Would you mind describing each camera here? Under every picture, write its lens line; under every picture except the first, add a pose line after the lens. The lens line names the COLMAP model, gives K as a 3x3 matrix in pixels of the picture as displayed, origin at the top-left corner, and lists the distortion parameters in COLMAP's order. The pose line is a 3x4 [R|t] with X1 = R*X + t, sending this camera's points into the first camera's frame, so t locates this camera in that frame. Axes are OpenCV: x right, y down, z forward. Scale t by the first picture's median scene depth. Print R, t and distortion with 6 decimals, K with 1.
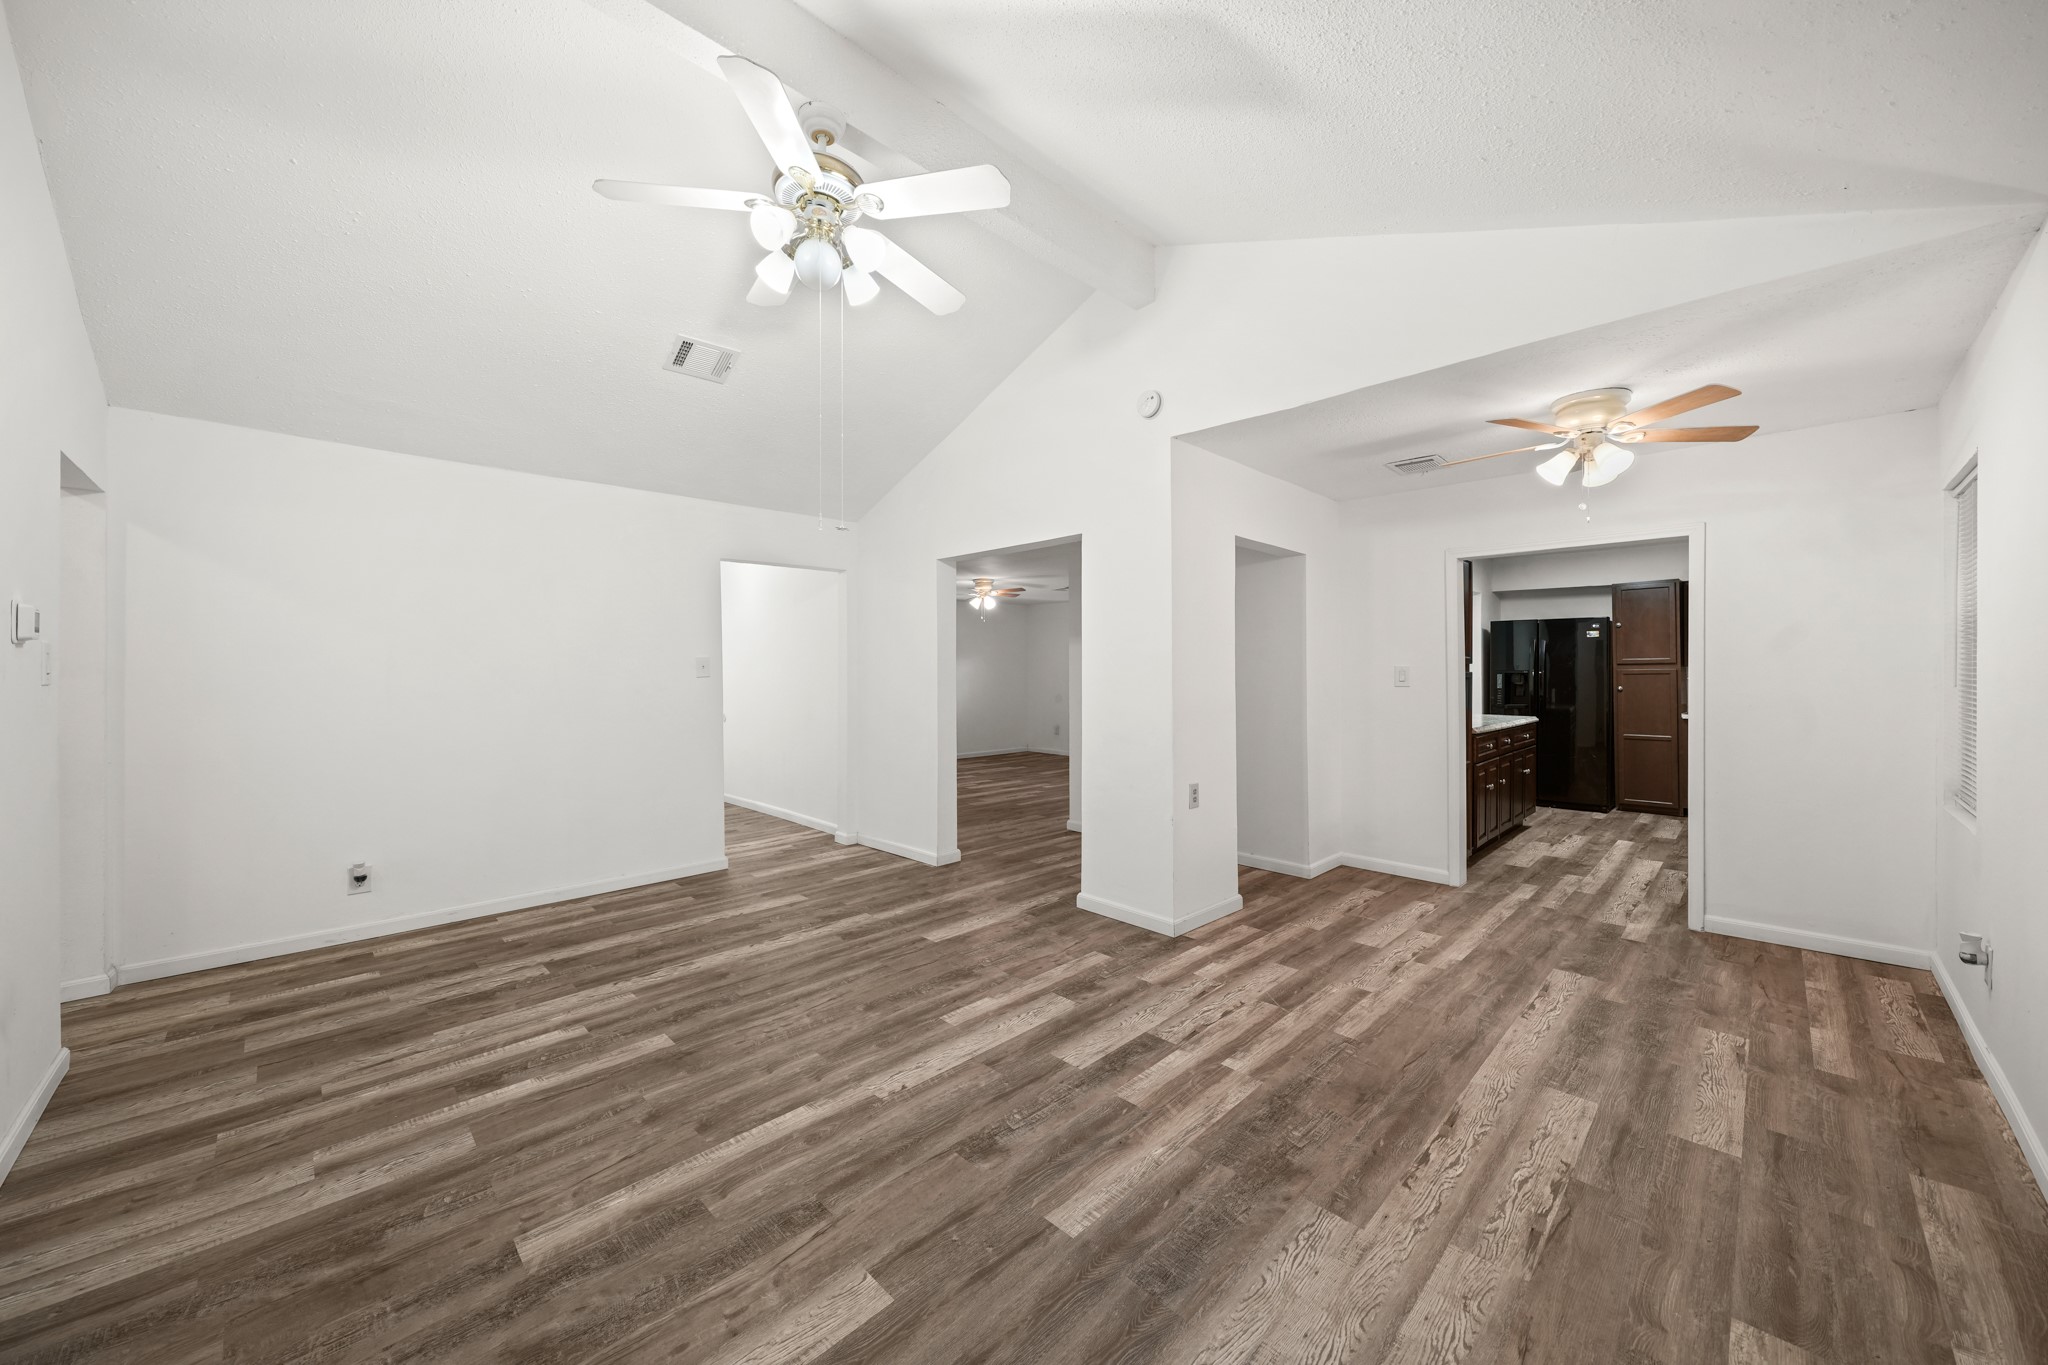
lens RADIAL K [[732.1, 0, 1017.4], [0, 732.1, 673.0], [0, 0, 1]] dist [0.001780, 0.000056]
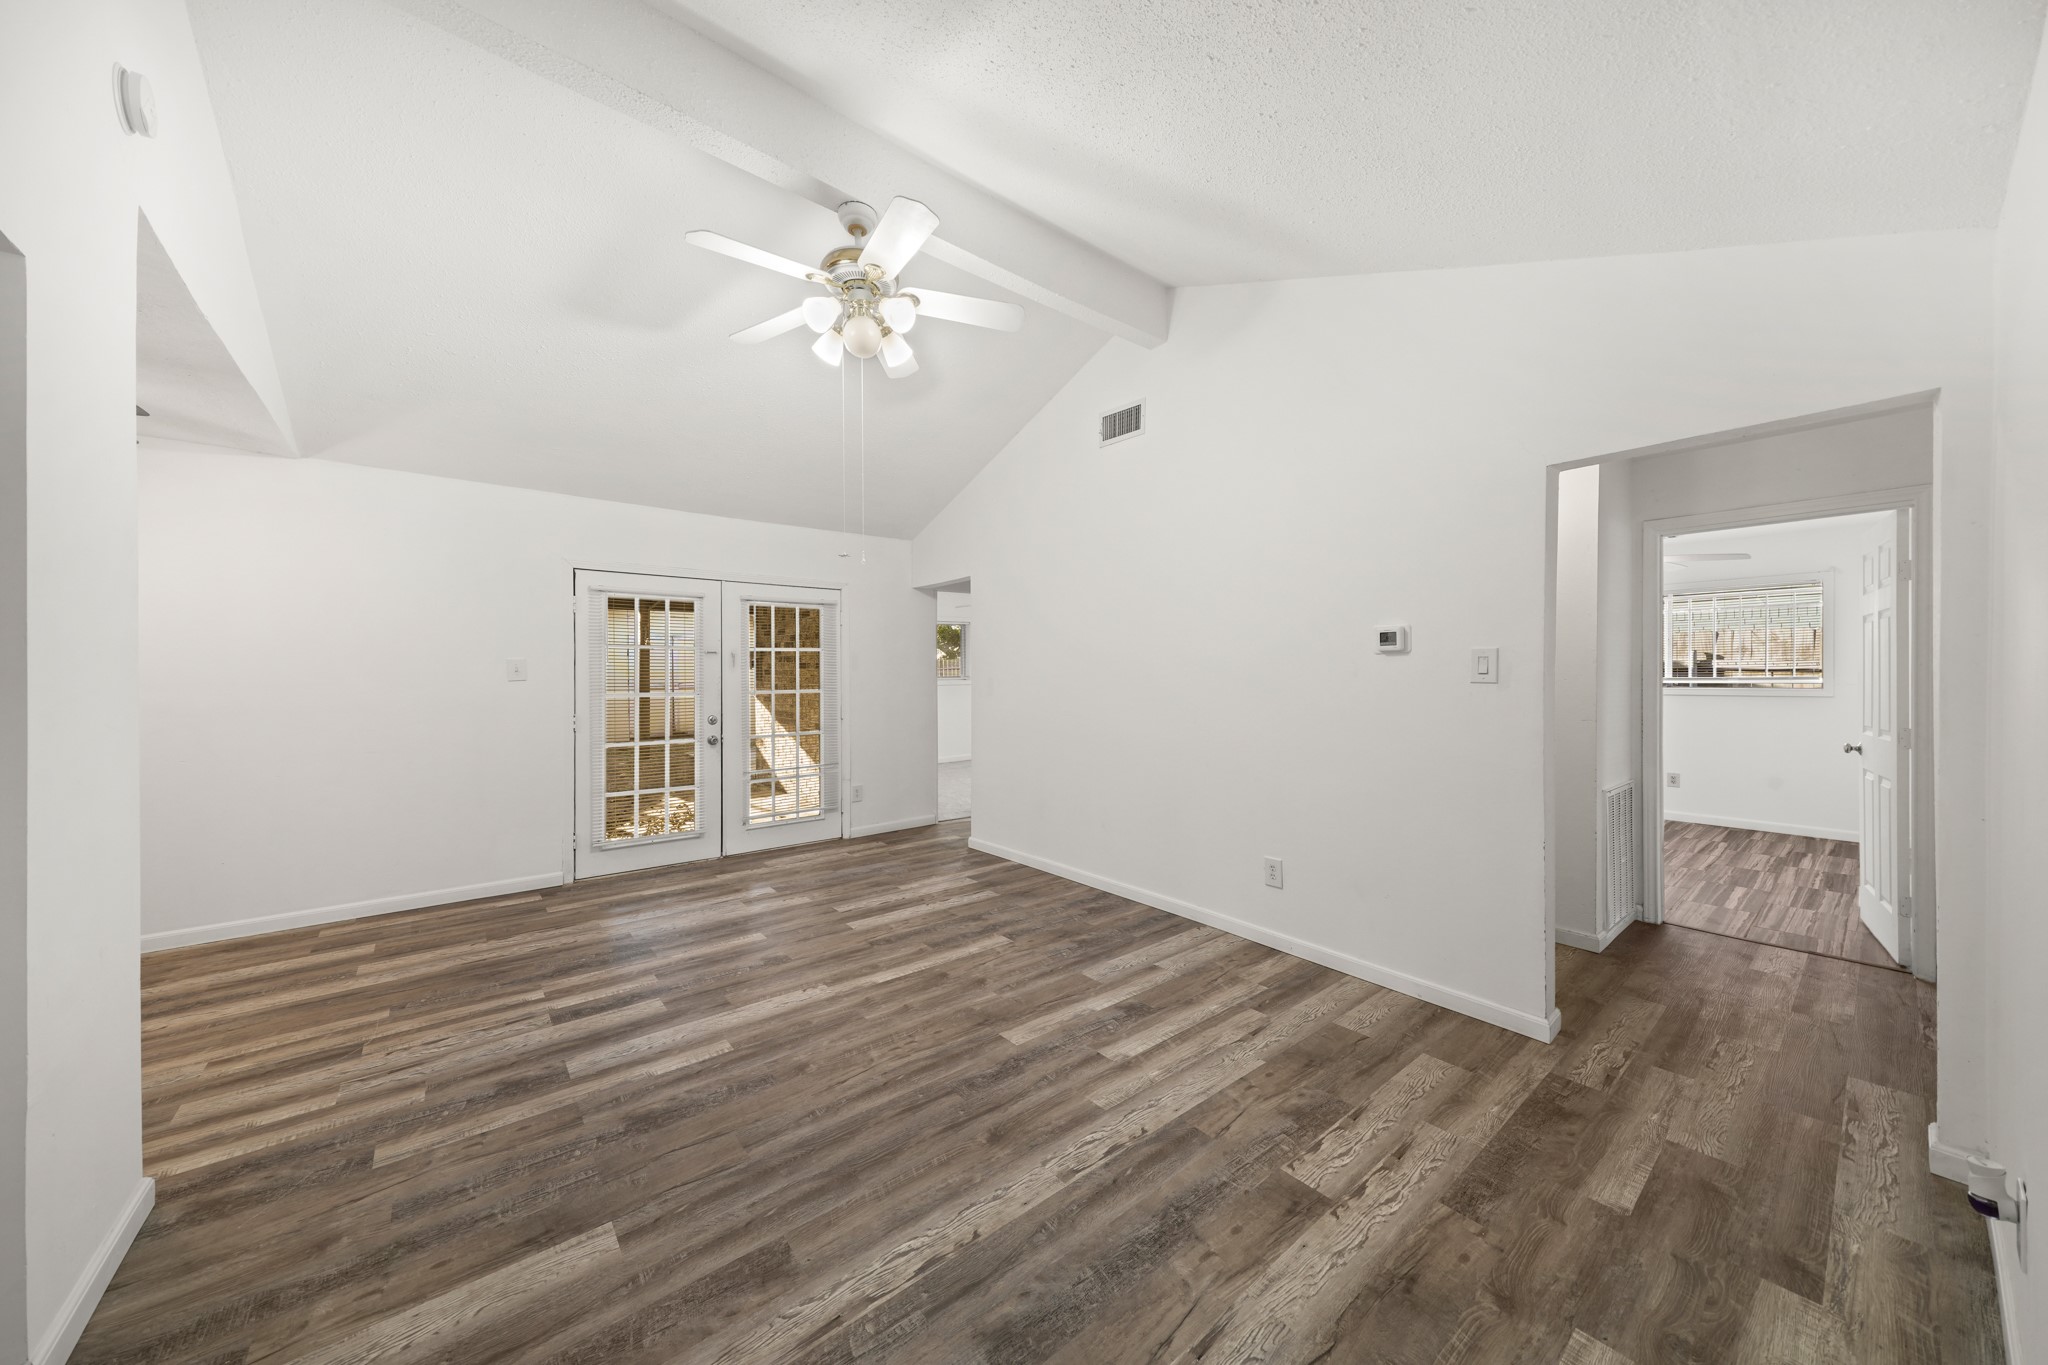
lens RADIAL K [[701.1, 0, 1024.5], [0, 701.1, 676.1], [0, 0, 1]] dist [0.002201, 0.000019]
pose [[-0.995892, 0.002616, 0.090510, -0.550813], [0.003082, 0.999983, 0.005005, -0.004318], [-0.090495, 0.005263, -0.995883, 1.837669]]
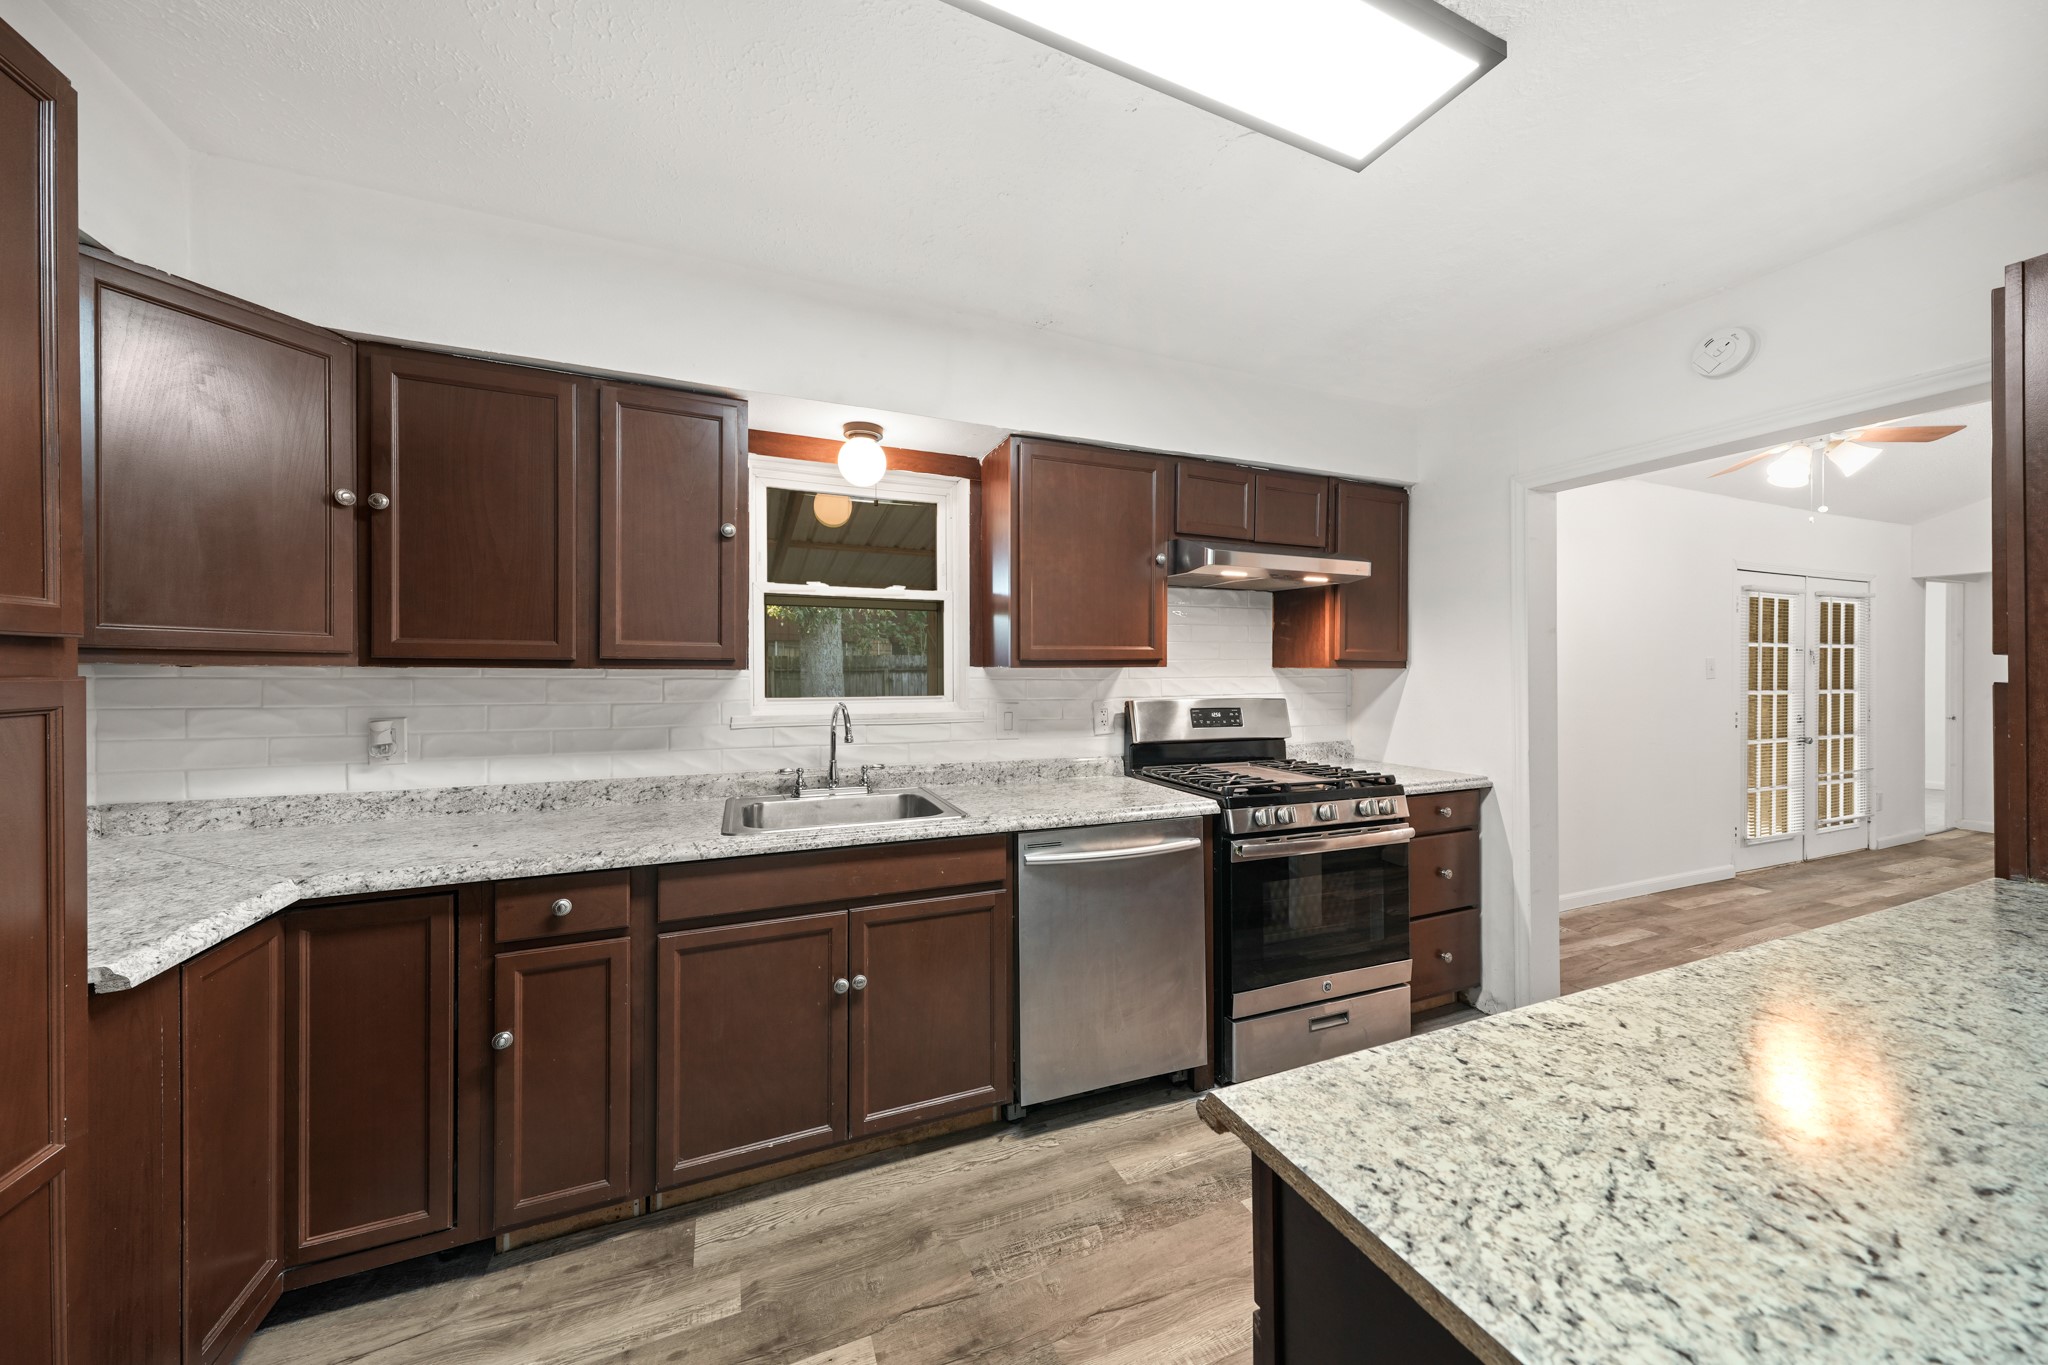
lens RADIAL K [[701.1, 0, 1009.4], [0, 701.1, 672.2], [0, 0, 1]] dist [0.002201, 0.000019]
pose [[-0.929014, -0.001073, 0.370043, 1.560880], [0.001813, 0.999971, 0.007451, -0.021818], [-0.370040, 0.007593, -0.928985, 2.477887]]
